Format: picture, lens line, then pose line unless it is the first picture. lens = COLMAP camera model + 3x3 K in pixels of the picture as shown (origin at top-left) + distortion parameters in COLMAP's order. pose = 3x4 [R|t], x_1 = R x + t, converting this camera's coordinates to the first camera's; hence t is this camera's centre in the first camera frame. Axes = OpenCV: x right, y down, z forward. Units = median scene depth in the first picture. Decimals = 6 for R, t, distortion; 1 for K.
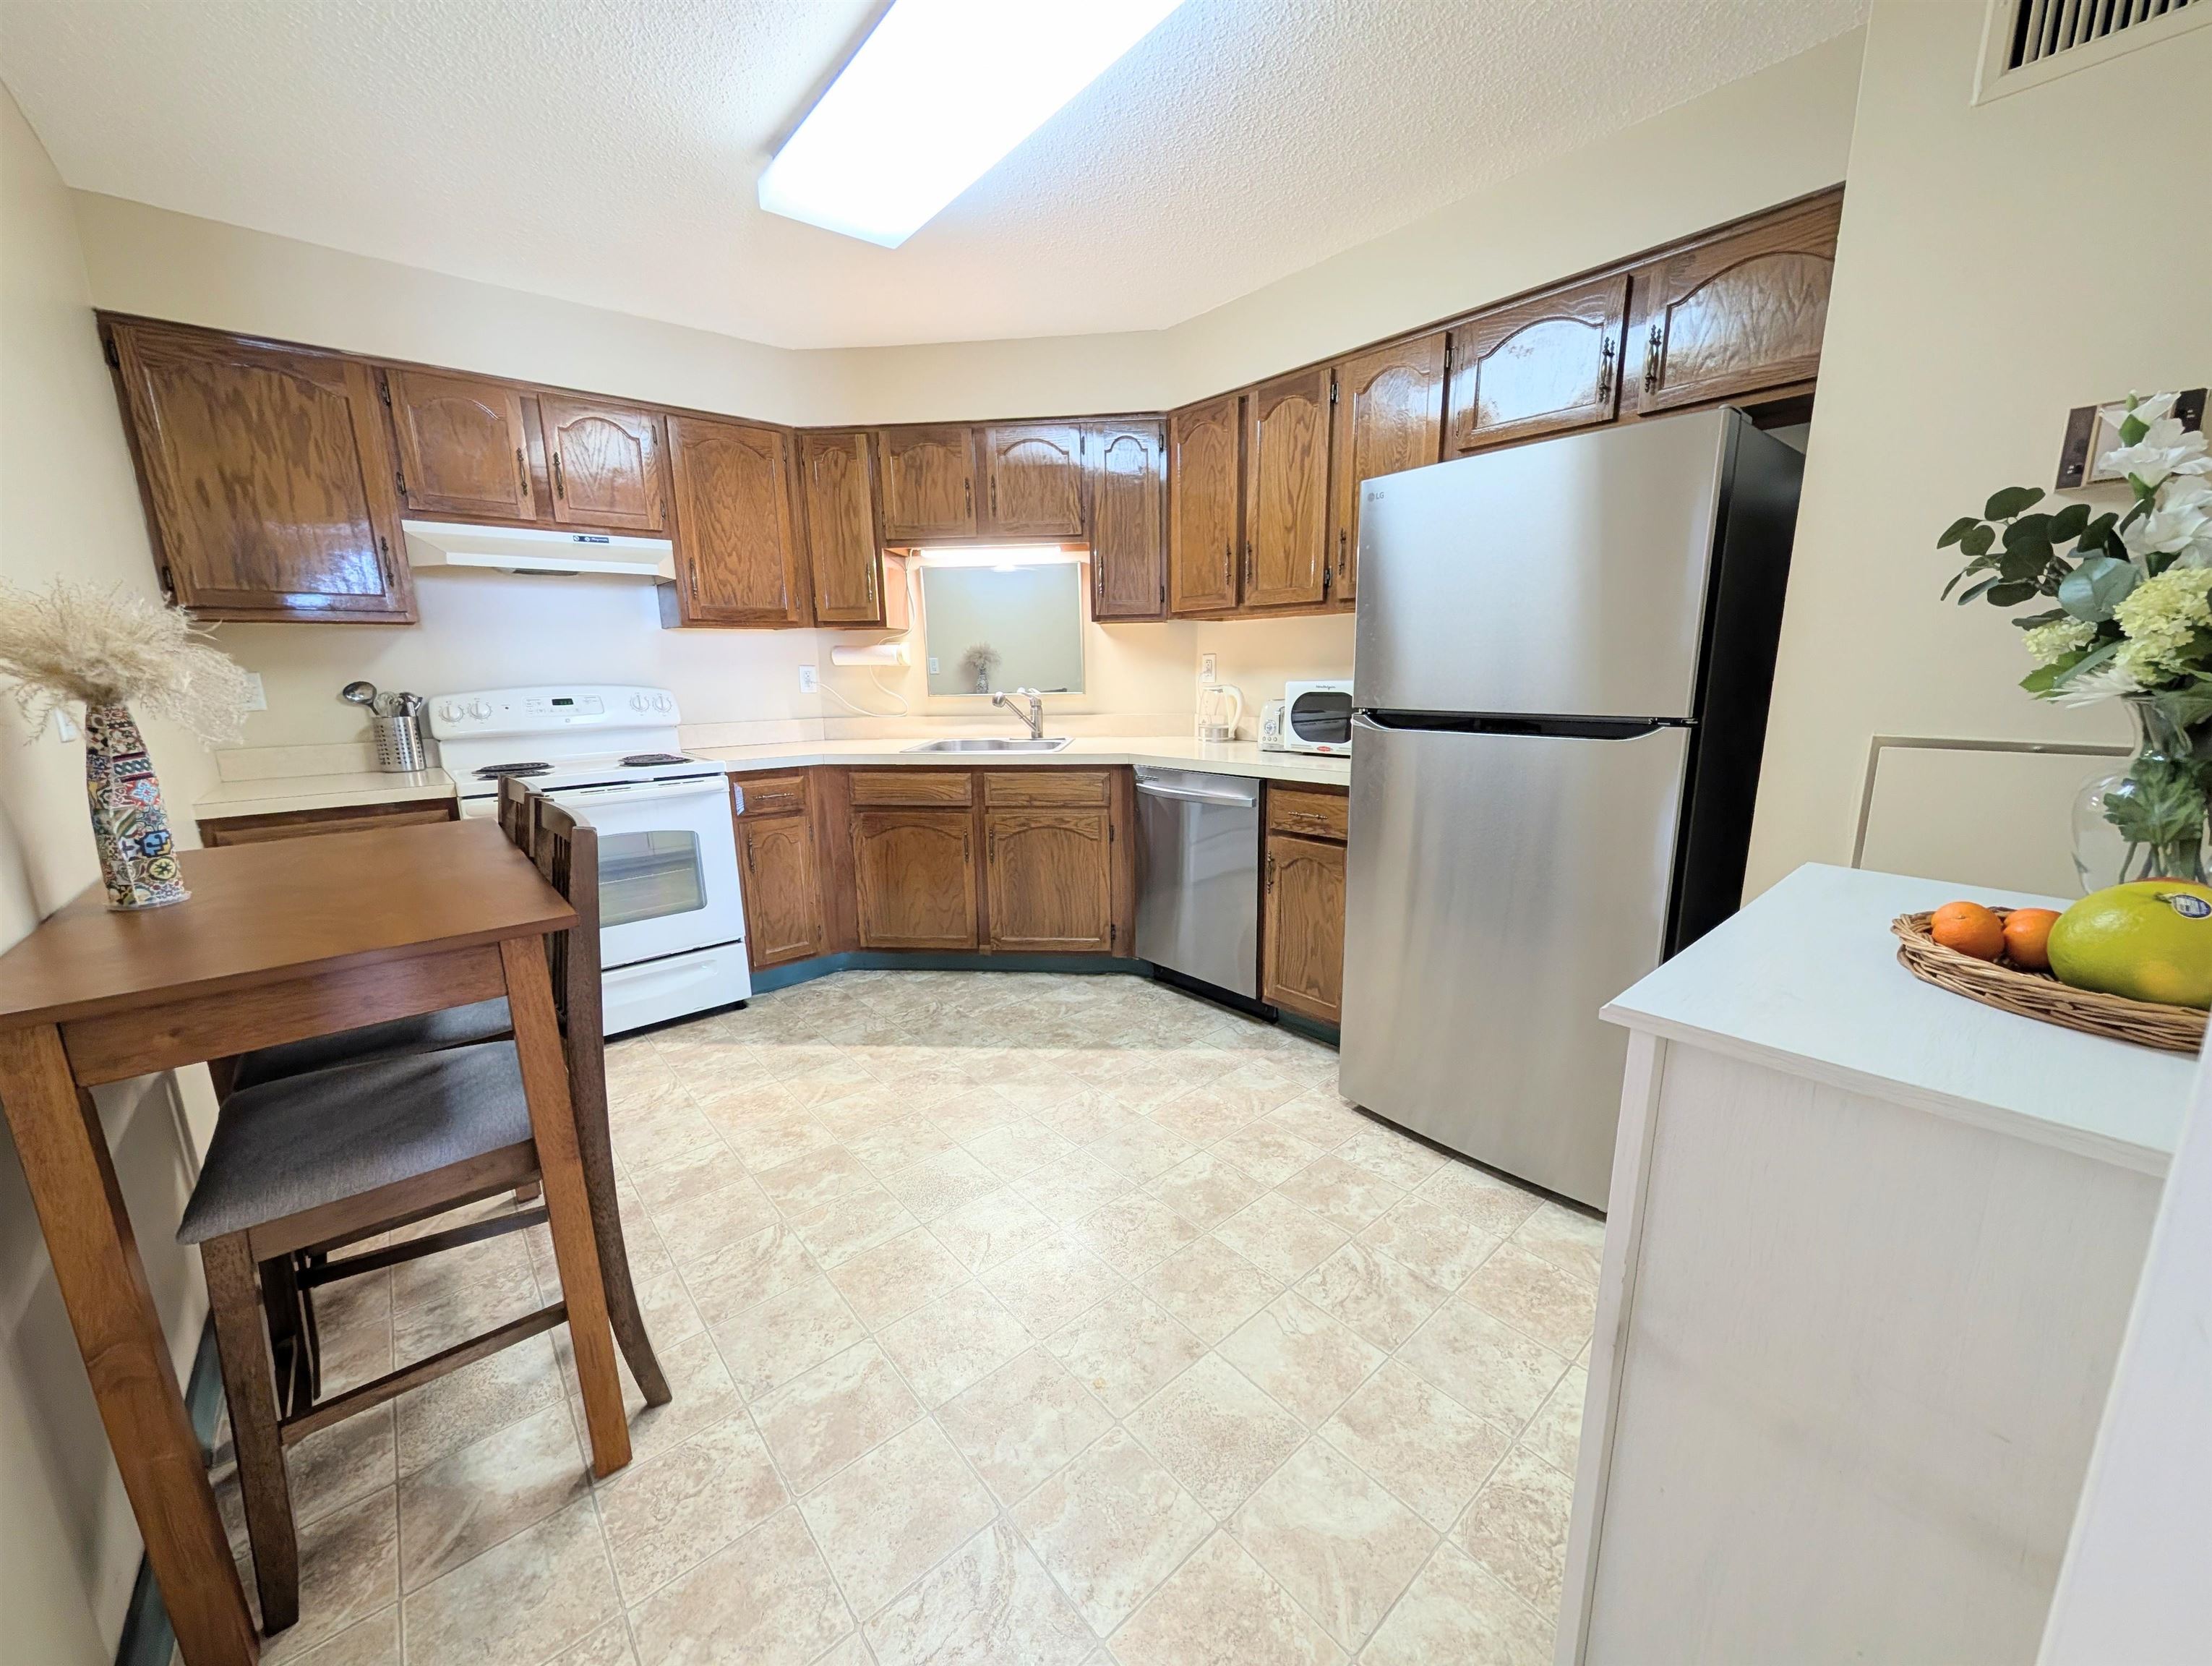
lens RADIAL K [[835.8, 0, 1120.1], [0, 835.8, 841.2], [0, 0, 1]] dist [-0.001192, 0.000094]
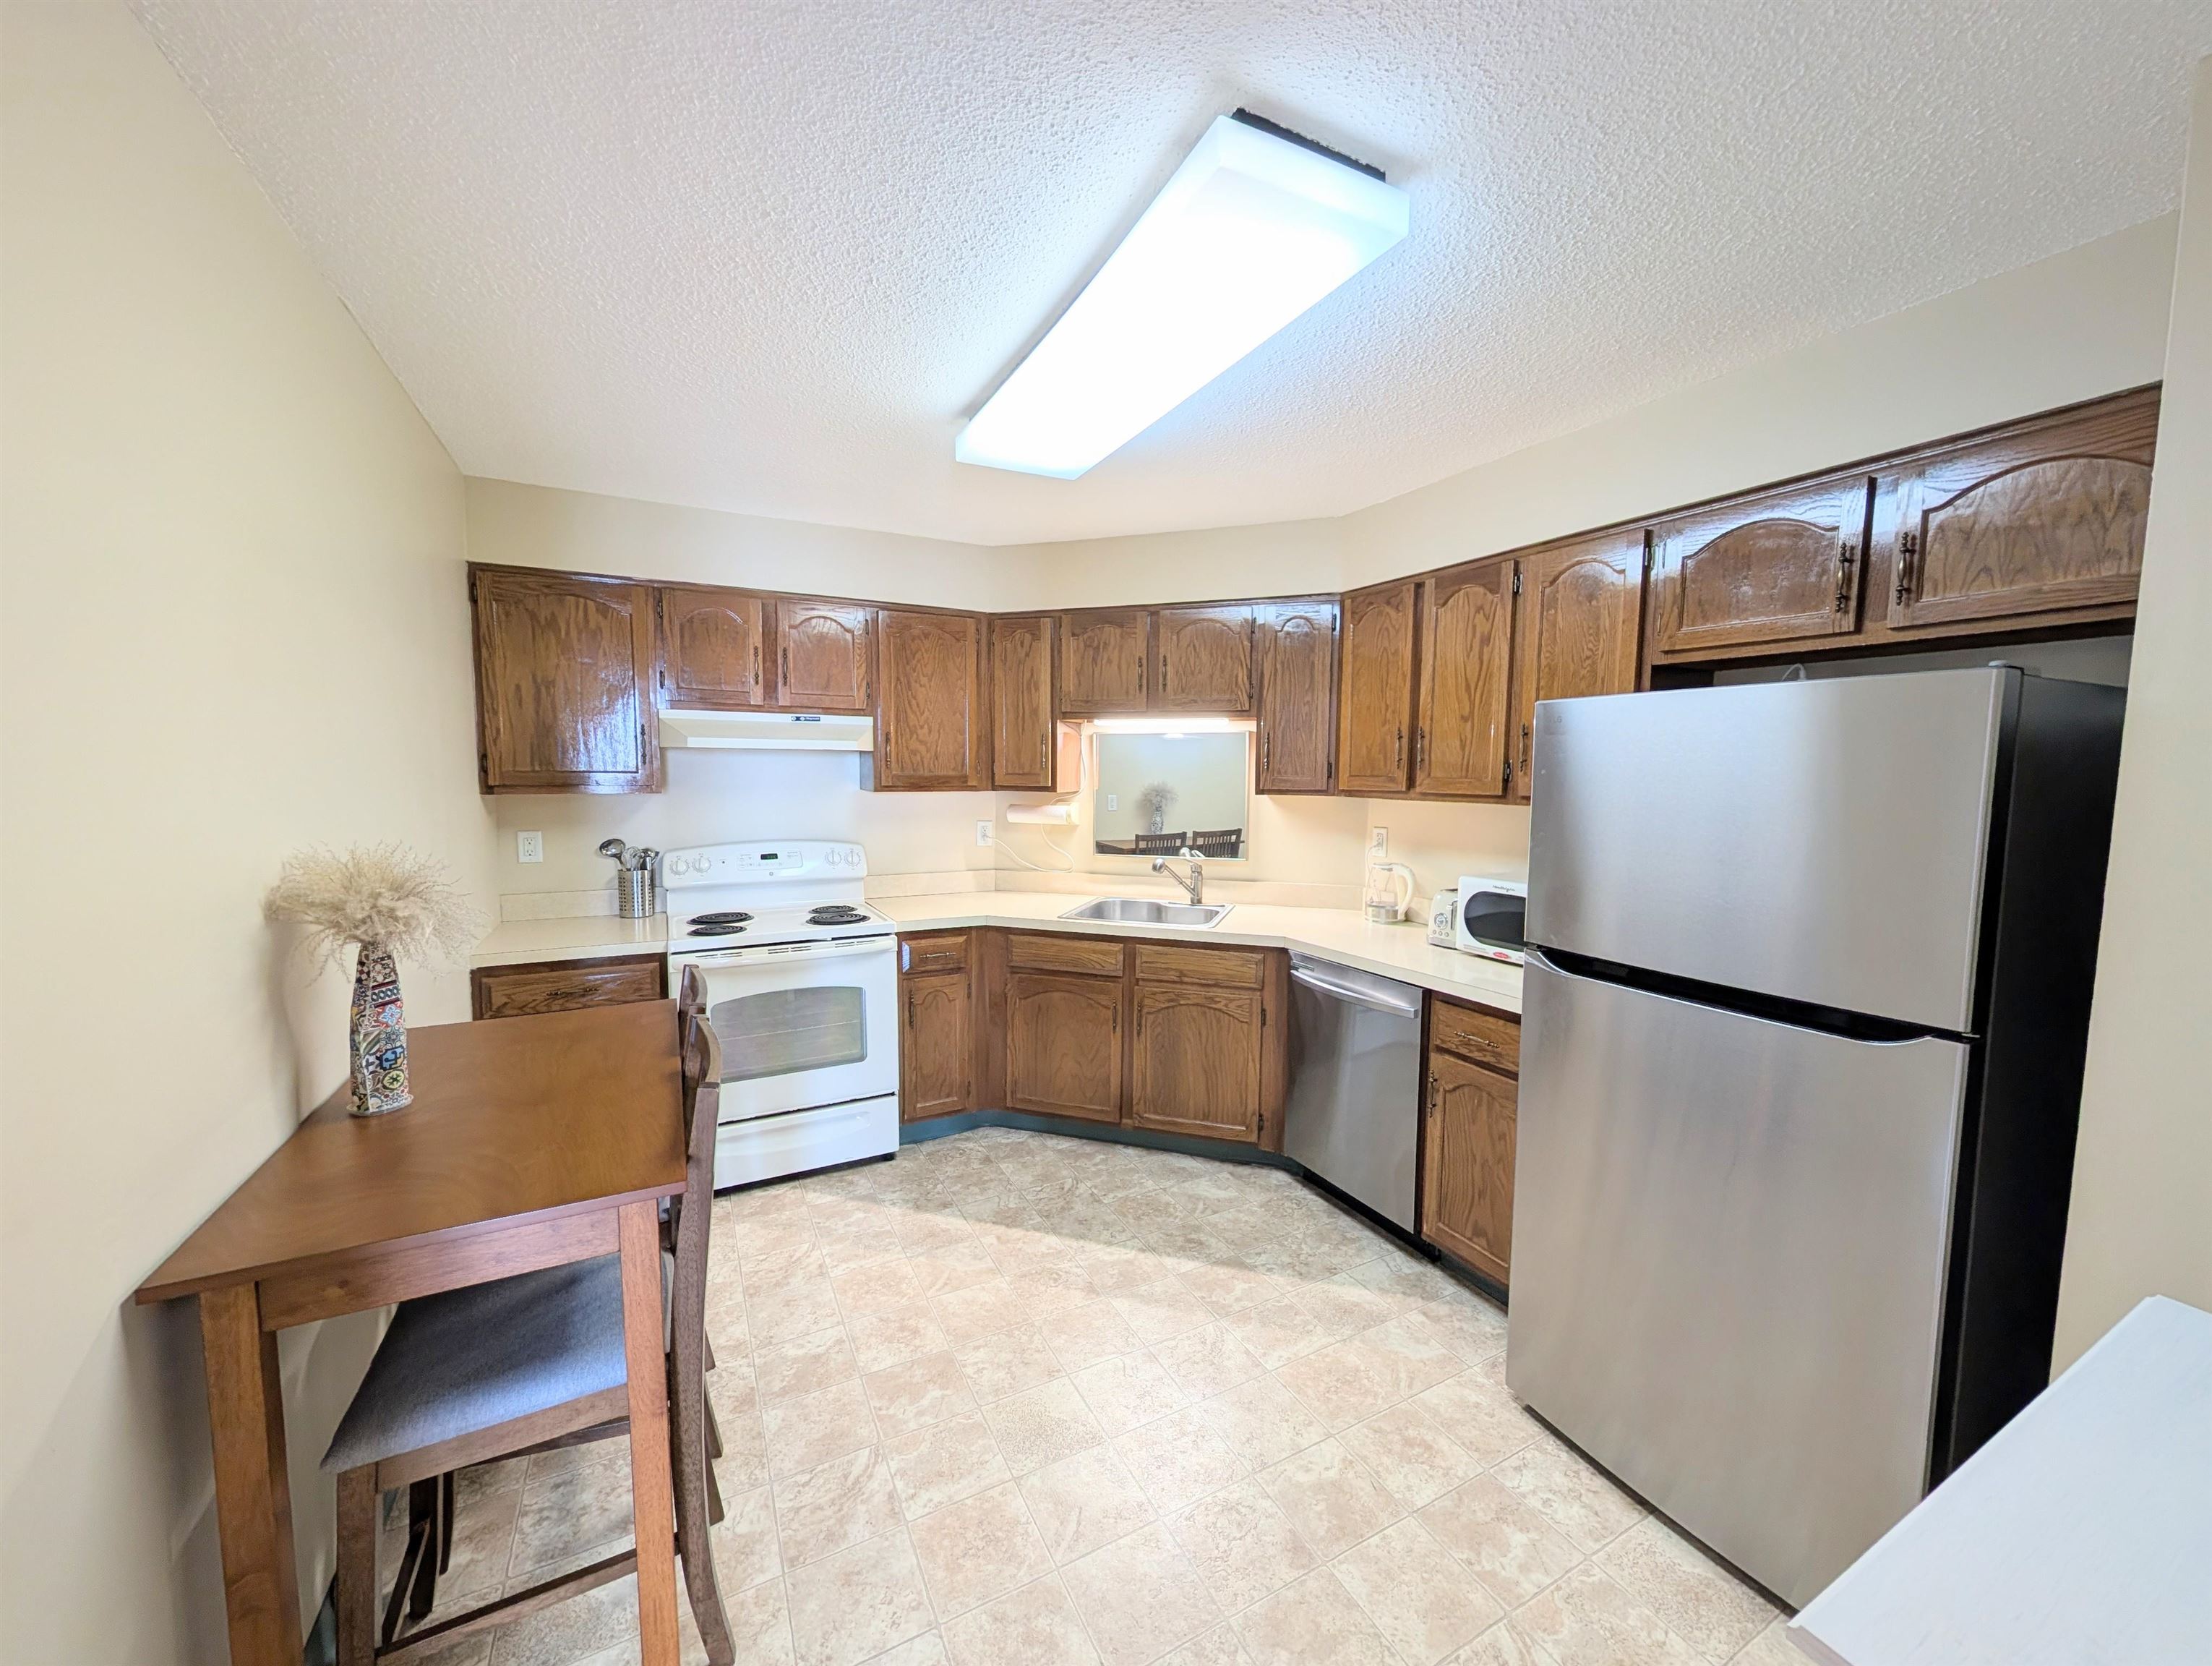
lens RADIAL K [[836.9, 0, 1119.2], [0, 836.9, 841.1], [0, 0, 1]] dist [0.001587, -0.000208]
pose [[0.973873, 0.042936, -0.222999, 0.040300], [-0.069456, 0.991224, -0.112474, -0.107888], [0.216212, 0.125024, 0.968308, 0.019624]]
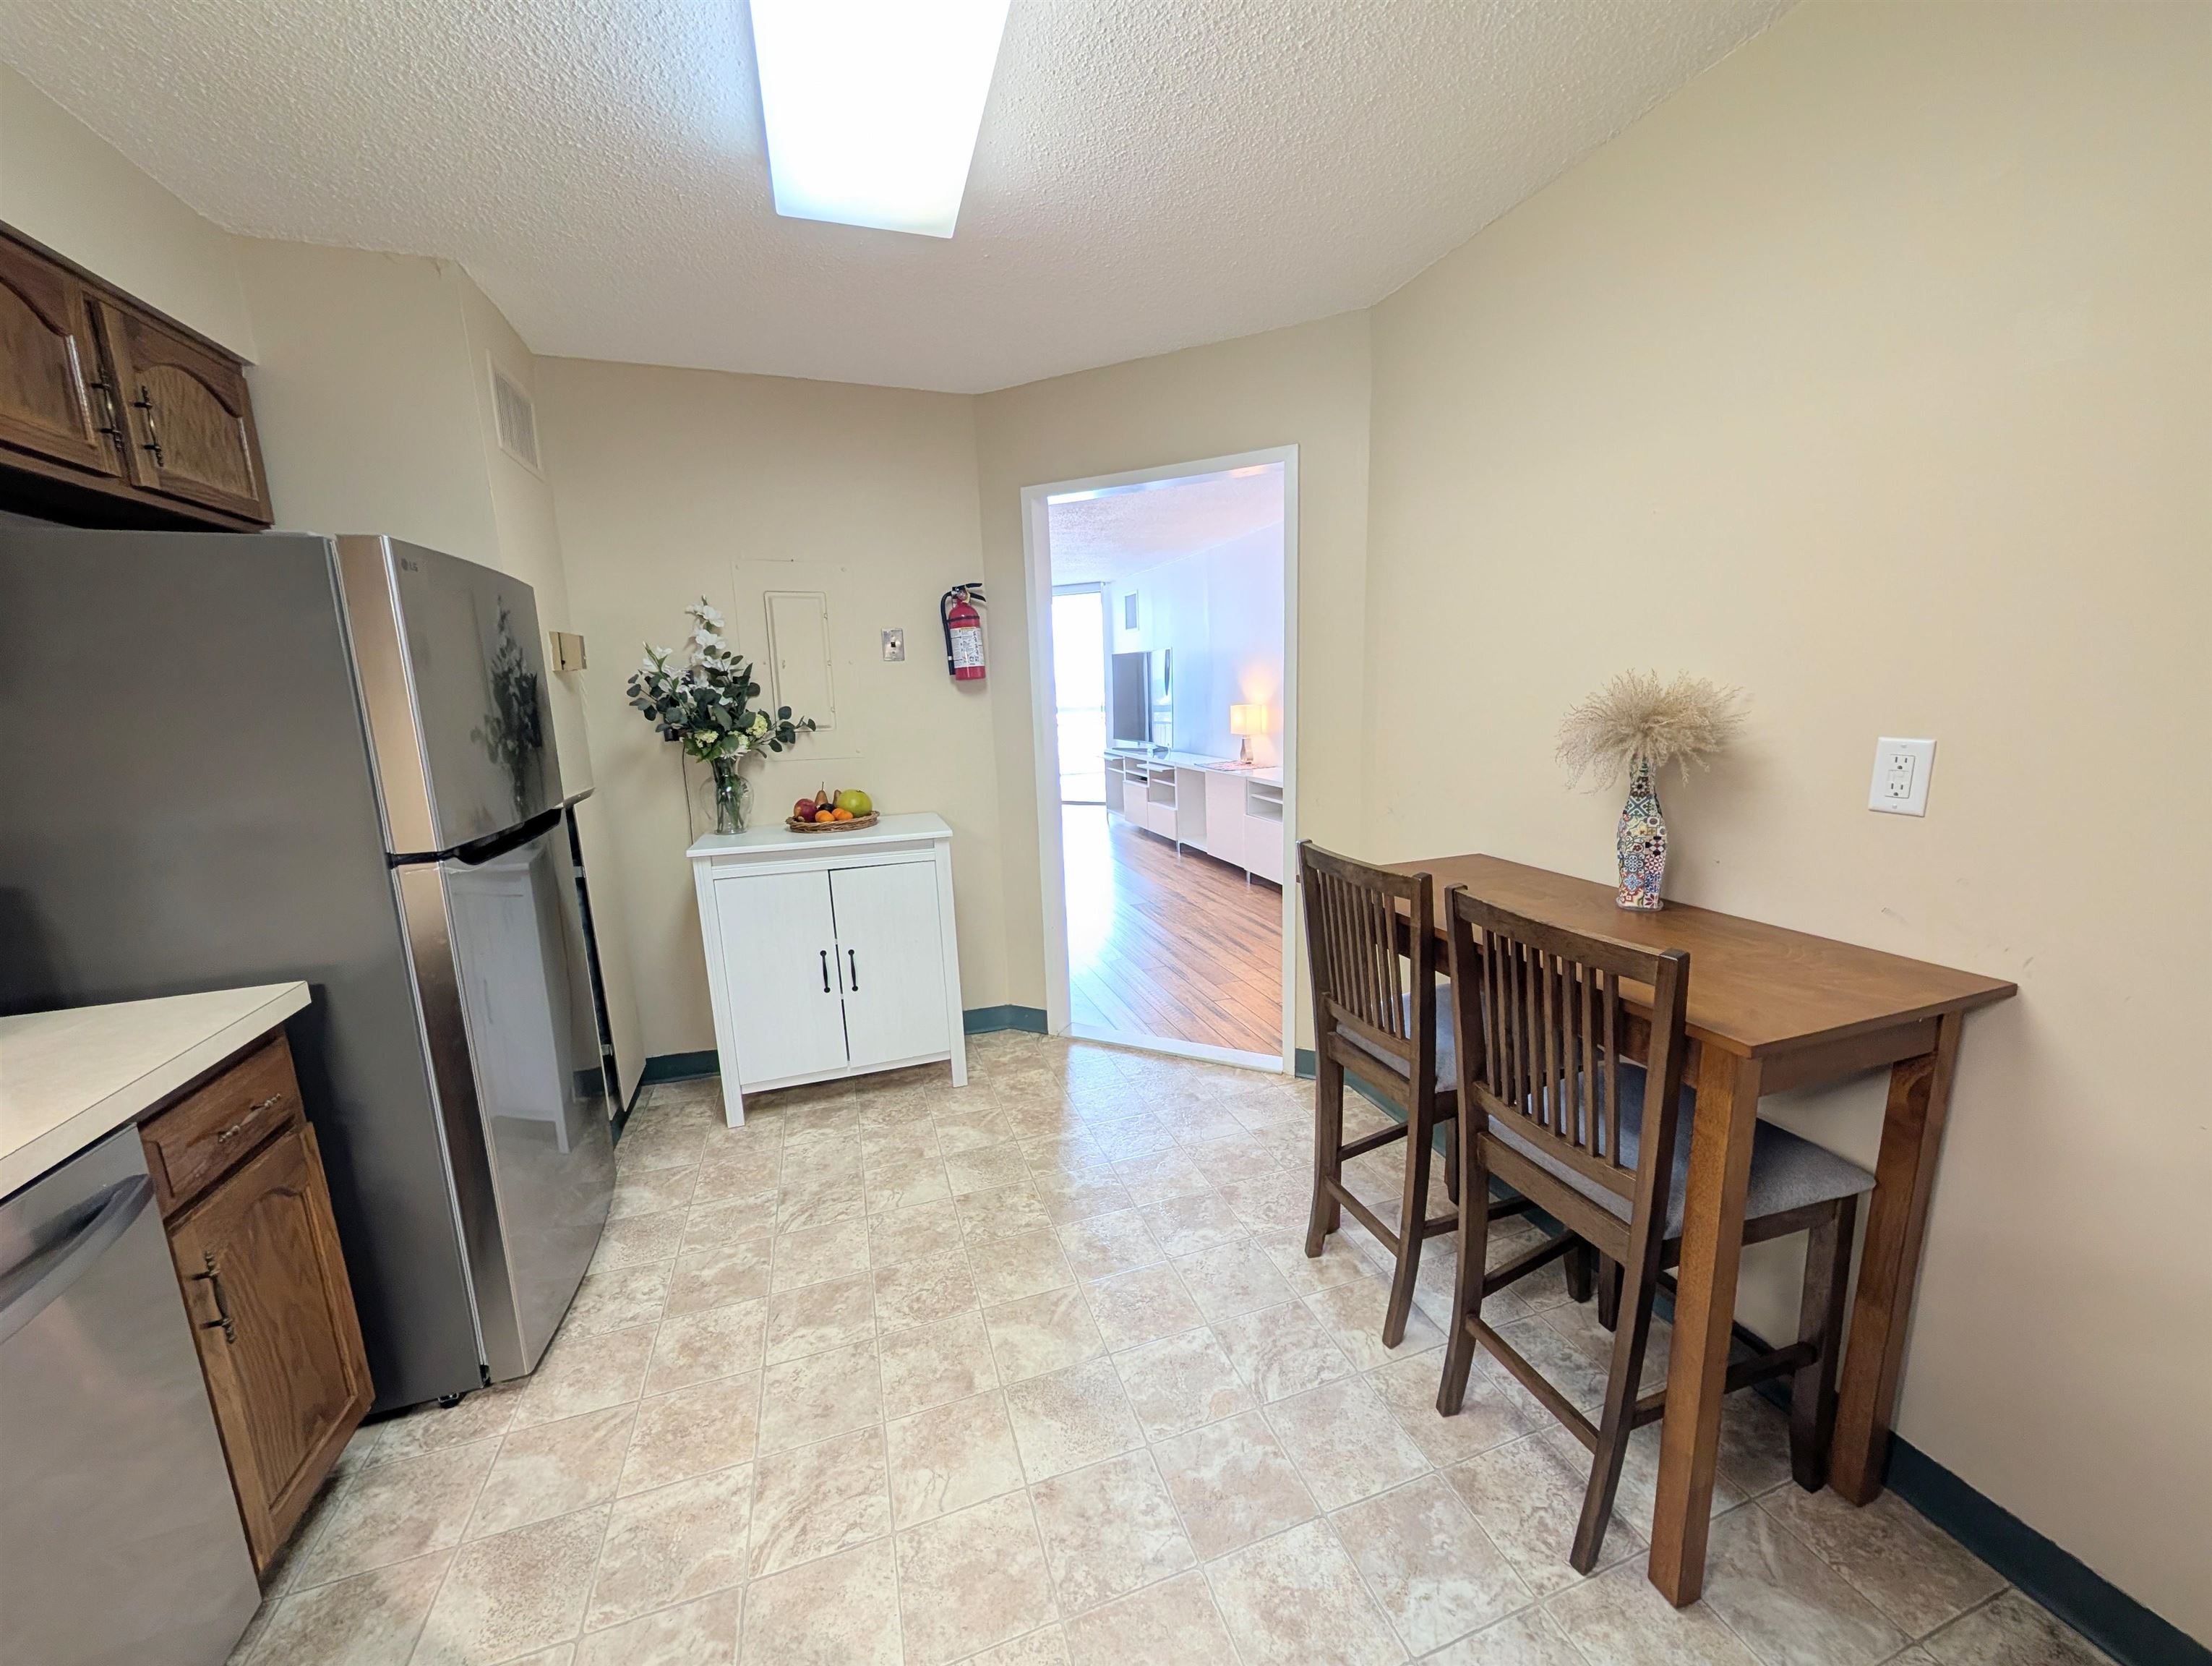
lens RADIAL K [[836.9, 0, 1119.2], [0, 836.9, 841.1], [0, 0, 1]] dist [0.001587, -0.000208]
pose [[-0.926899, -0.028117, 0.374255, -0.410415], [0.119015, 0.923703, 0.364155, -0.284790], [-0.355939, 0.382077, -0.852833, 1.114105]]
